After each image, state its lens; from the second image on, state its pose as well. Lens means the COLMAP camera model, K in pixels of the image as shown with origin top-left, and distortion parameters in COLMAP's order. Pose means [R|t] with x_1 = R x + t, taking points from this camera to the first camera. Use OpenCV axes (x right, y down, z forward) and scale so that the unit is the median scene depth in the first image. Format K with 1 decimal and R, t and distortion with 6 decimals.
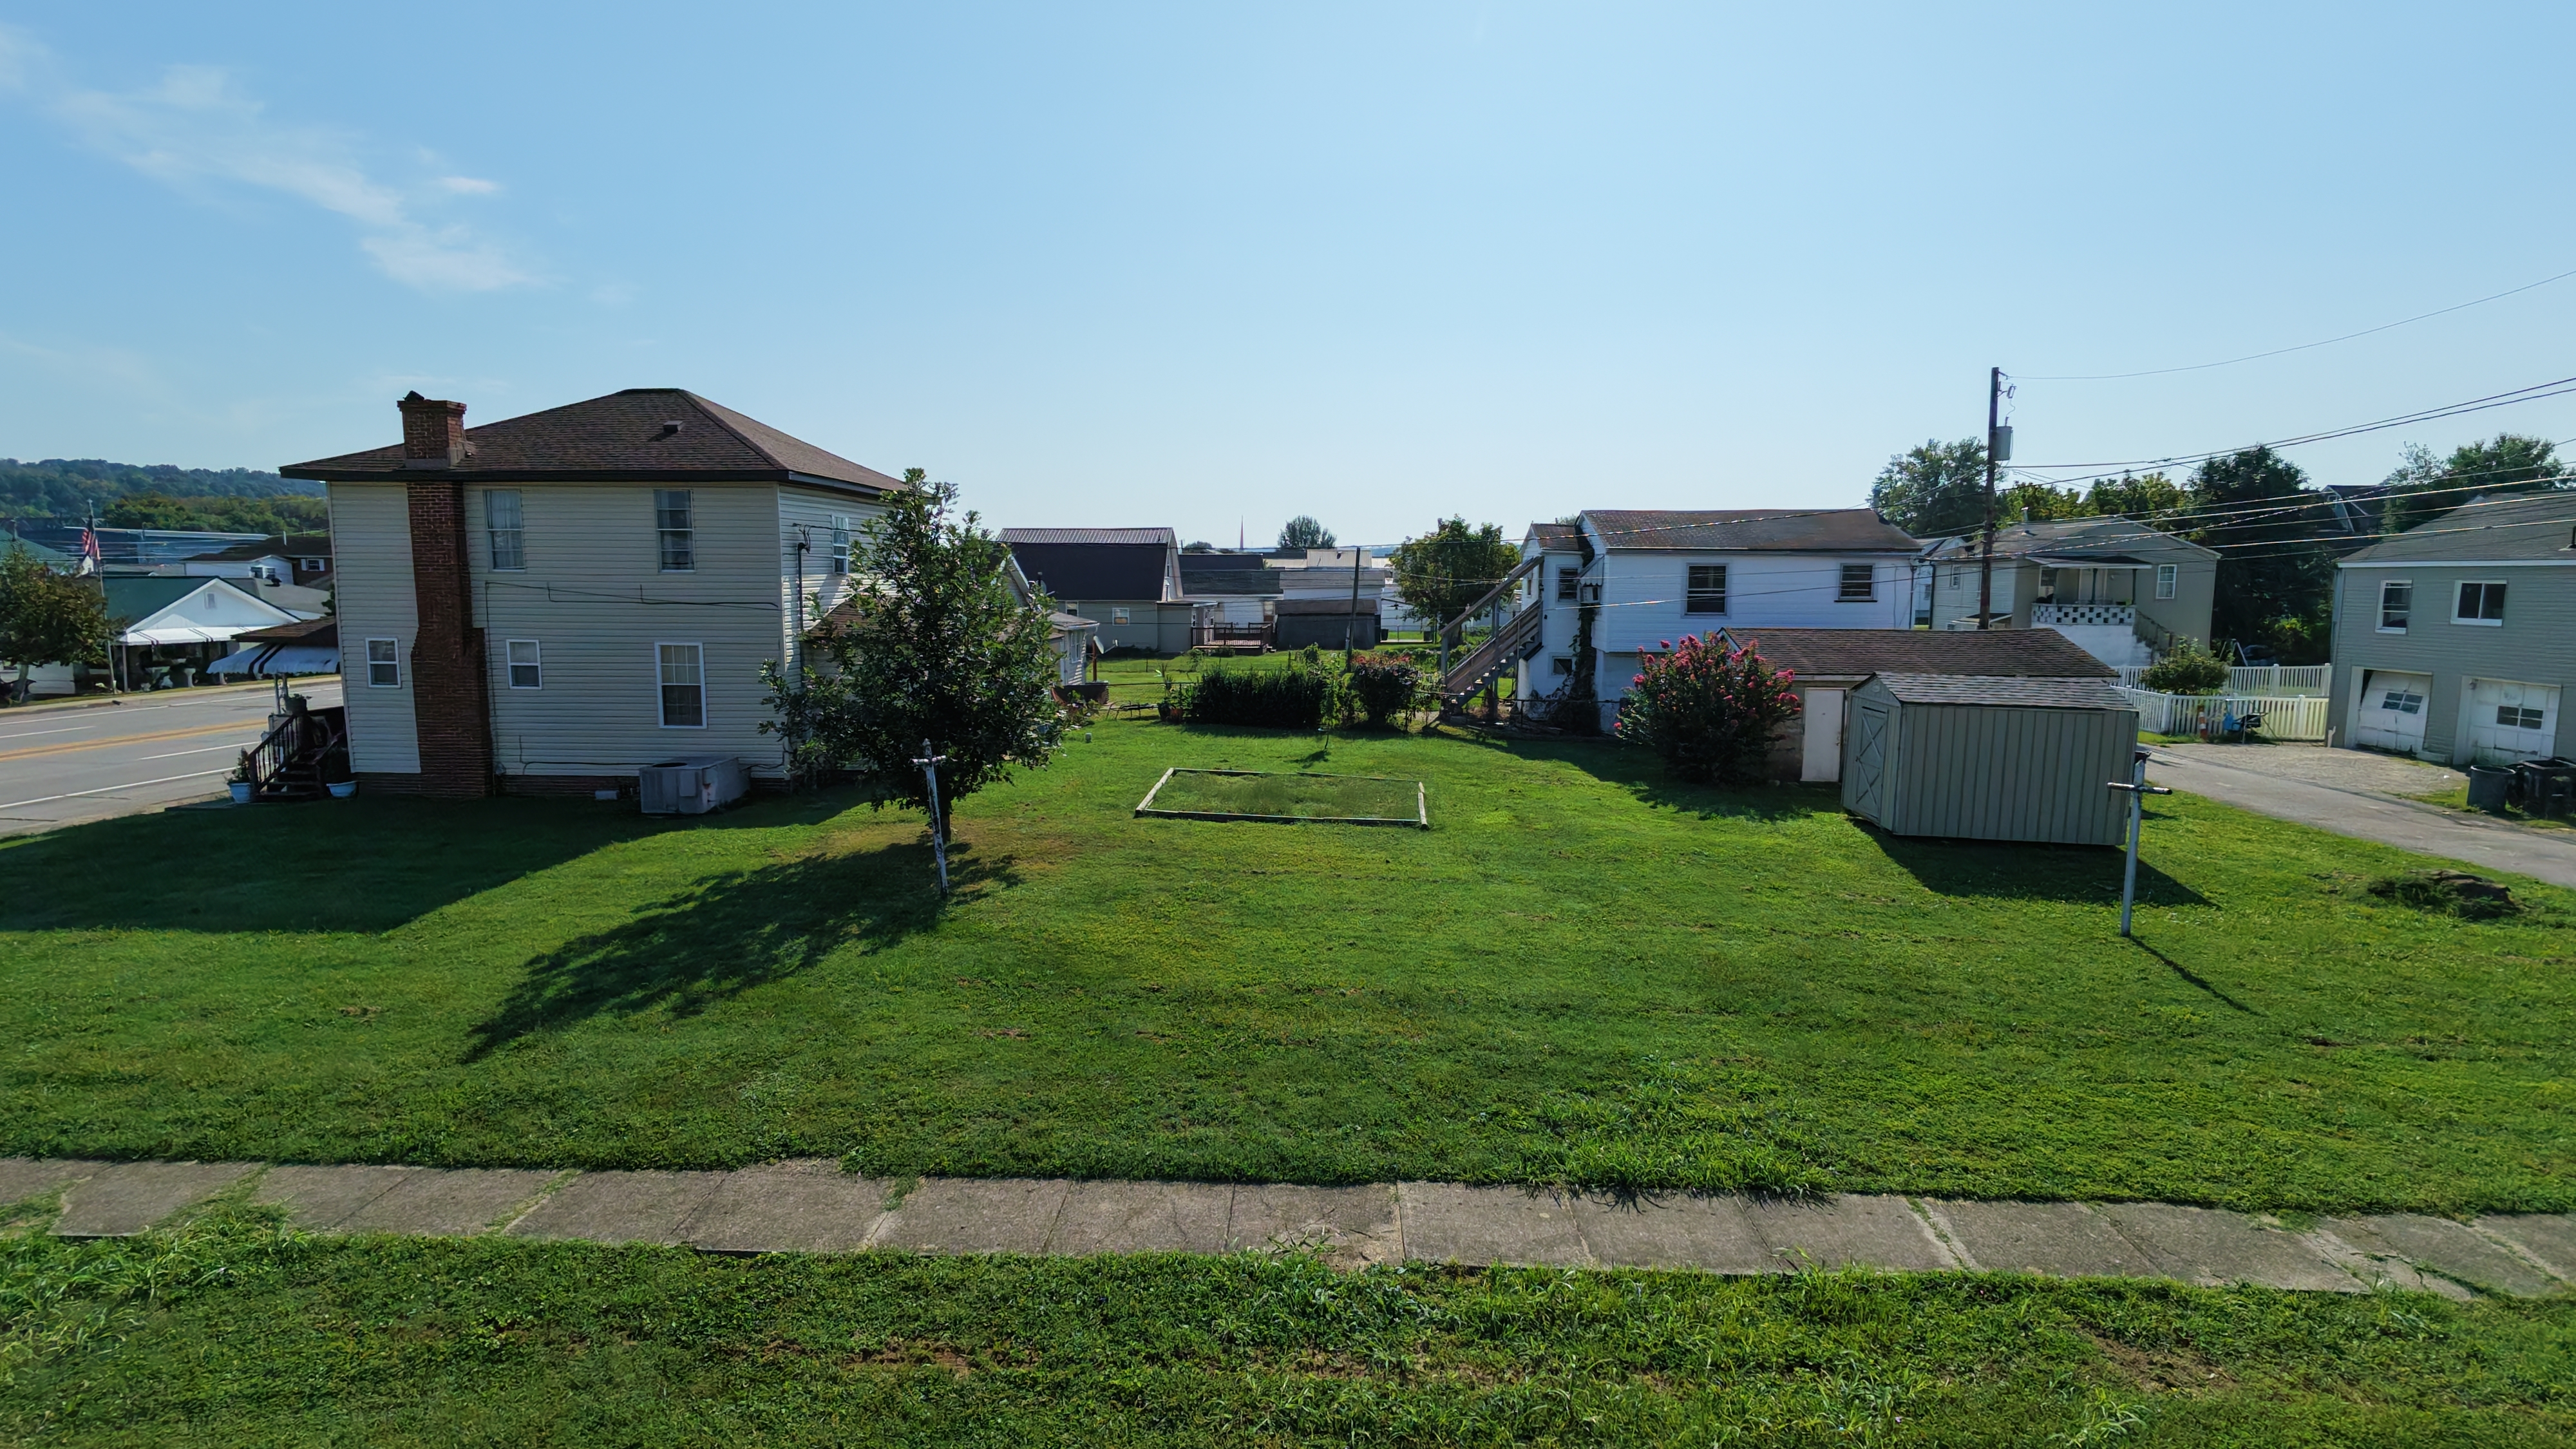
lens RADIAL K [[1188.4, 0, 1286.7], [0, 1188.4, 717.7], [0, 0, 1]] dist [0.000911, 0.000232]
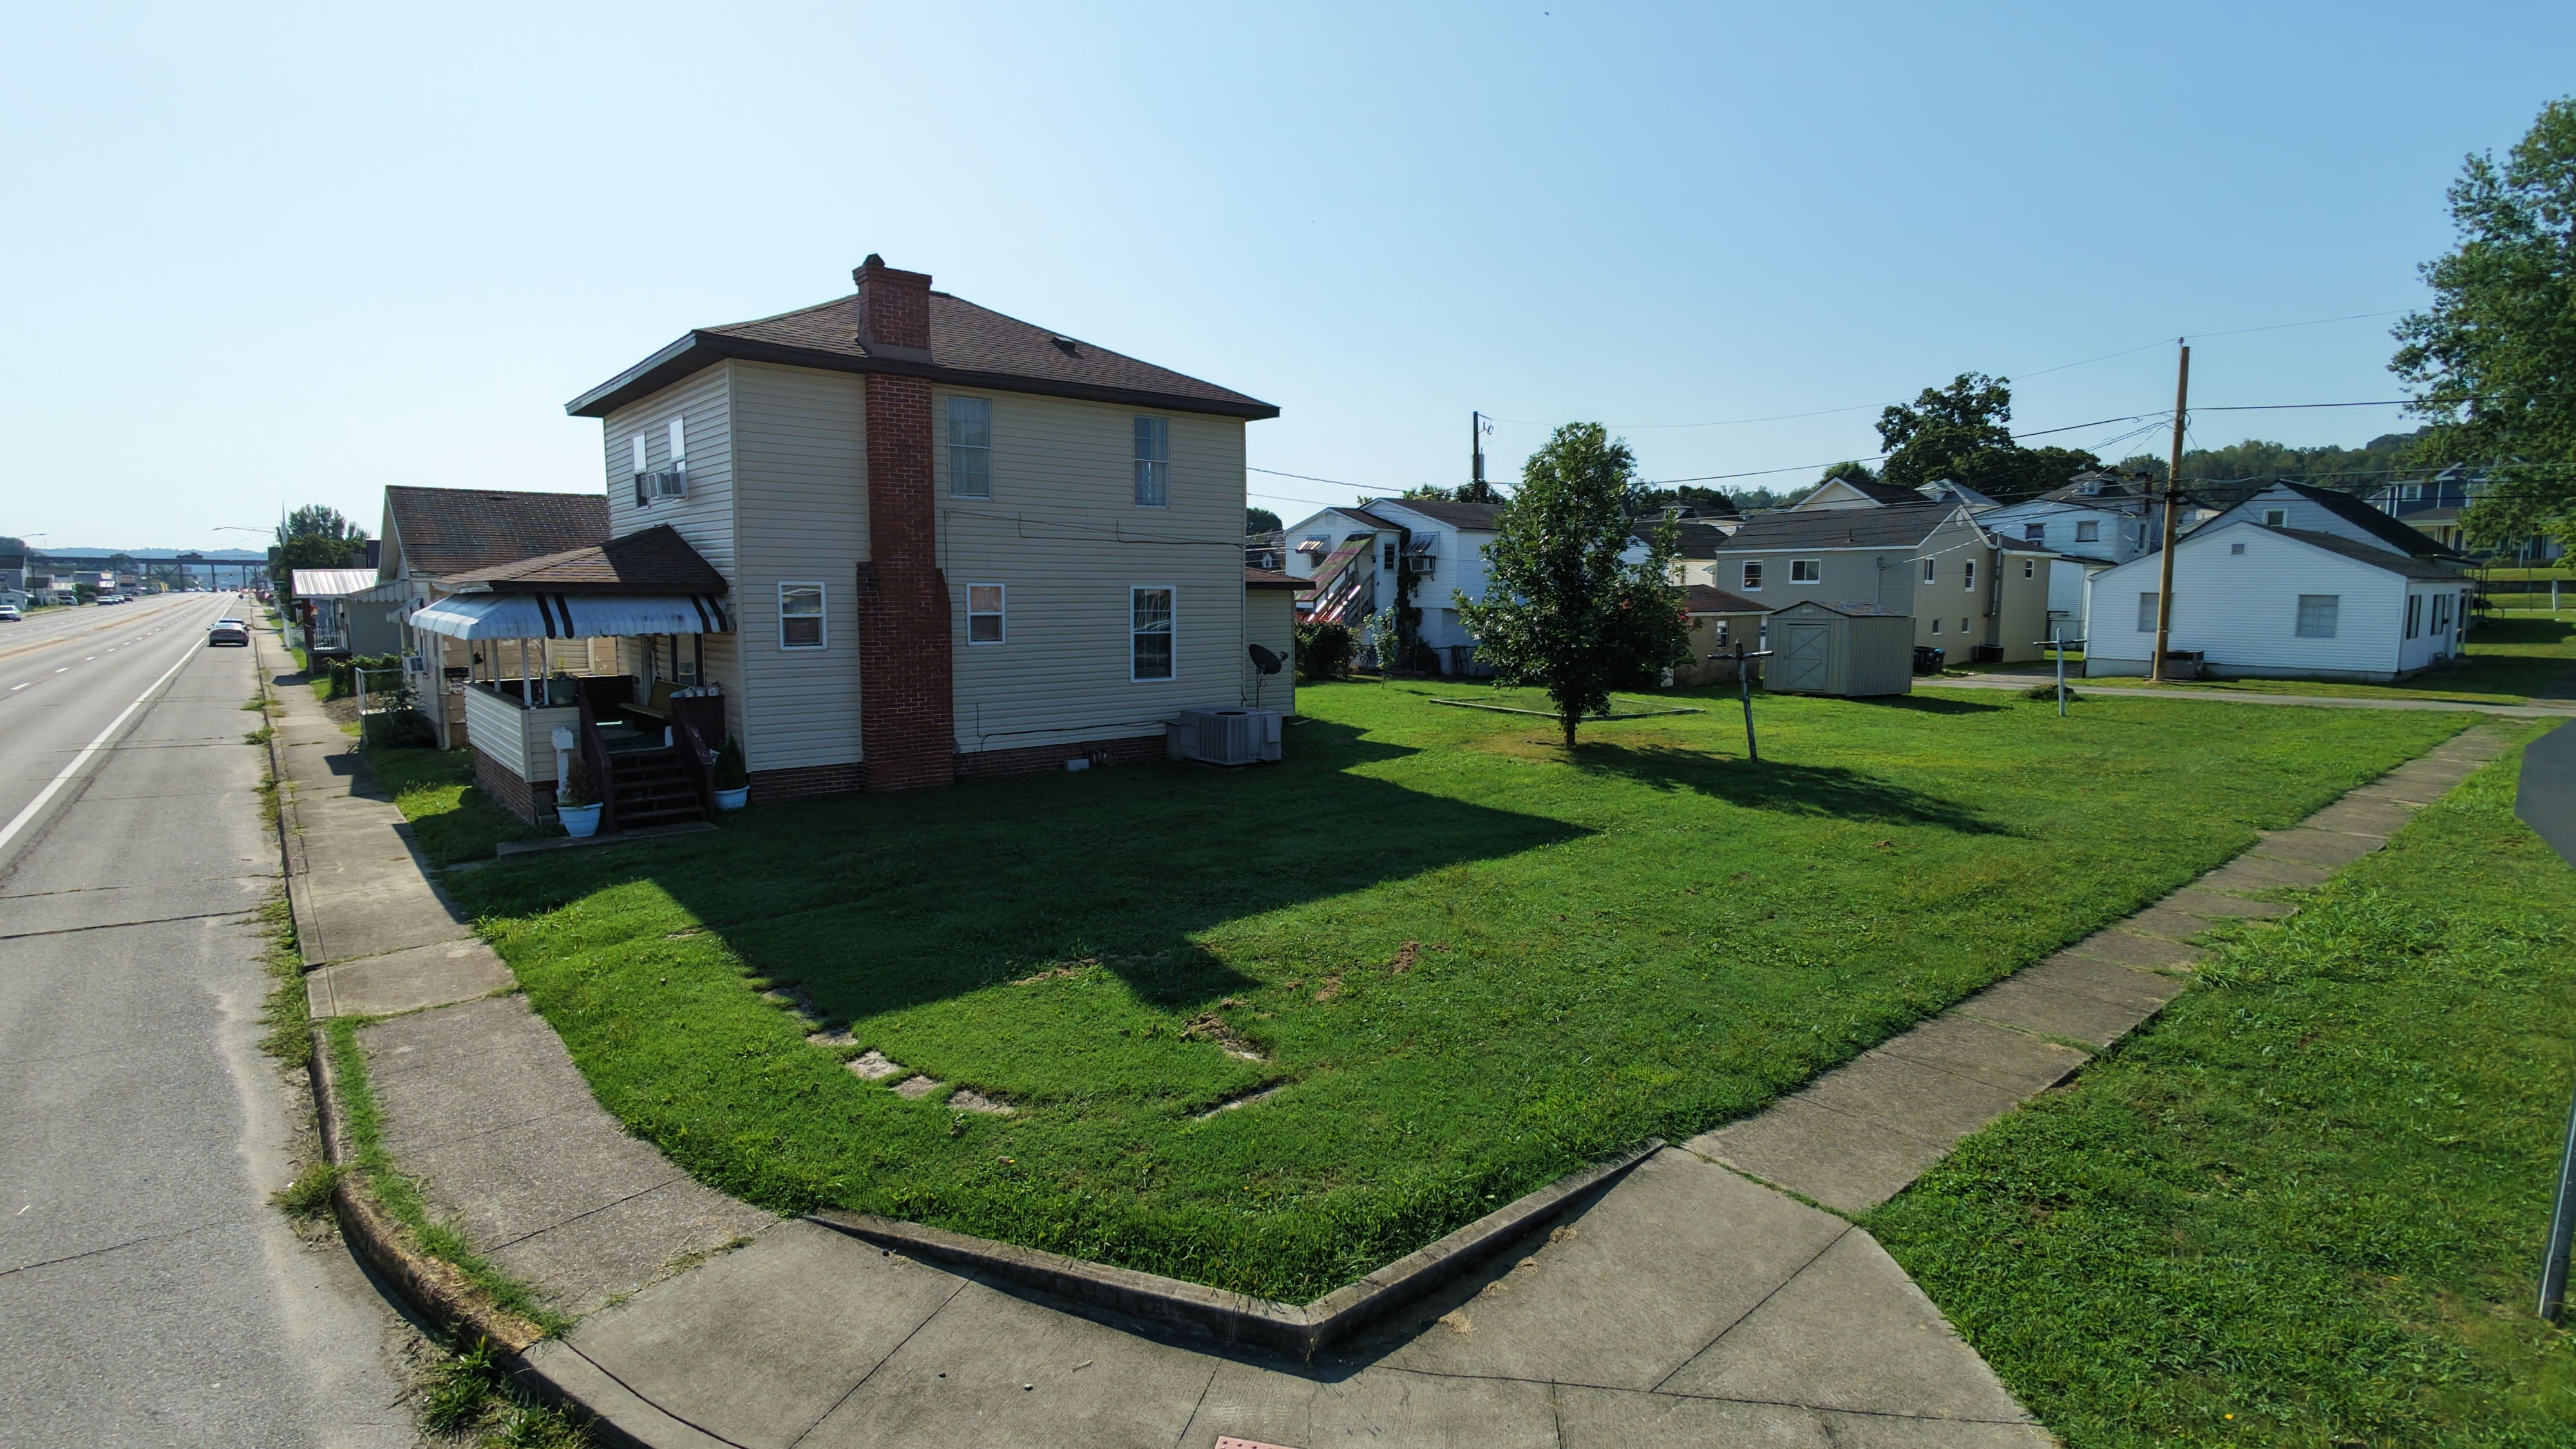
lens RADIAL K [[1188.4, 0, 1286.7], [0, 1188.4, 717.7], [0, 0, 1]] dist [0.000911, 0.000232]
pose [[0.736162, -0.075348, 0.672599, -1.039173], [0.080912, 0.996454, 0.023069, 0.023756], [-0.671952, 0.037439, 0.739648, 0.264591]]
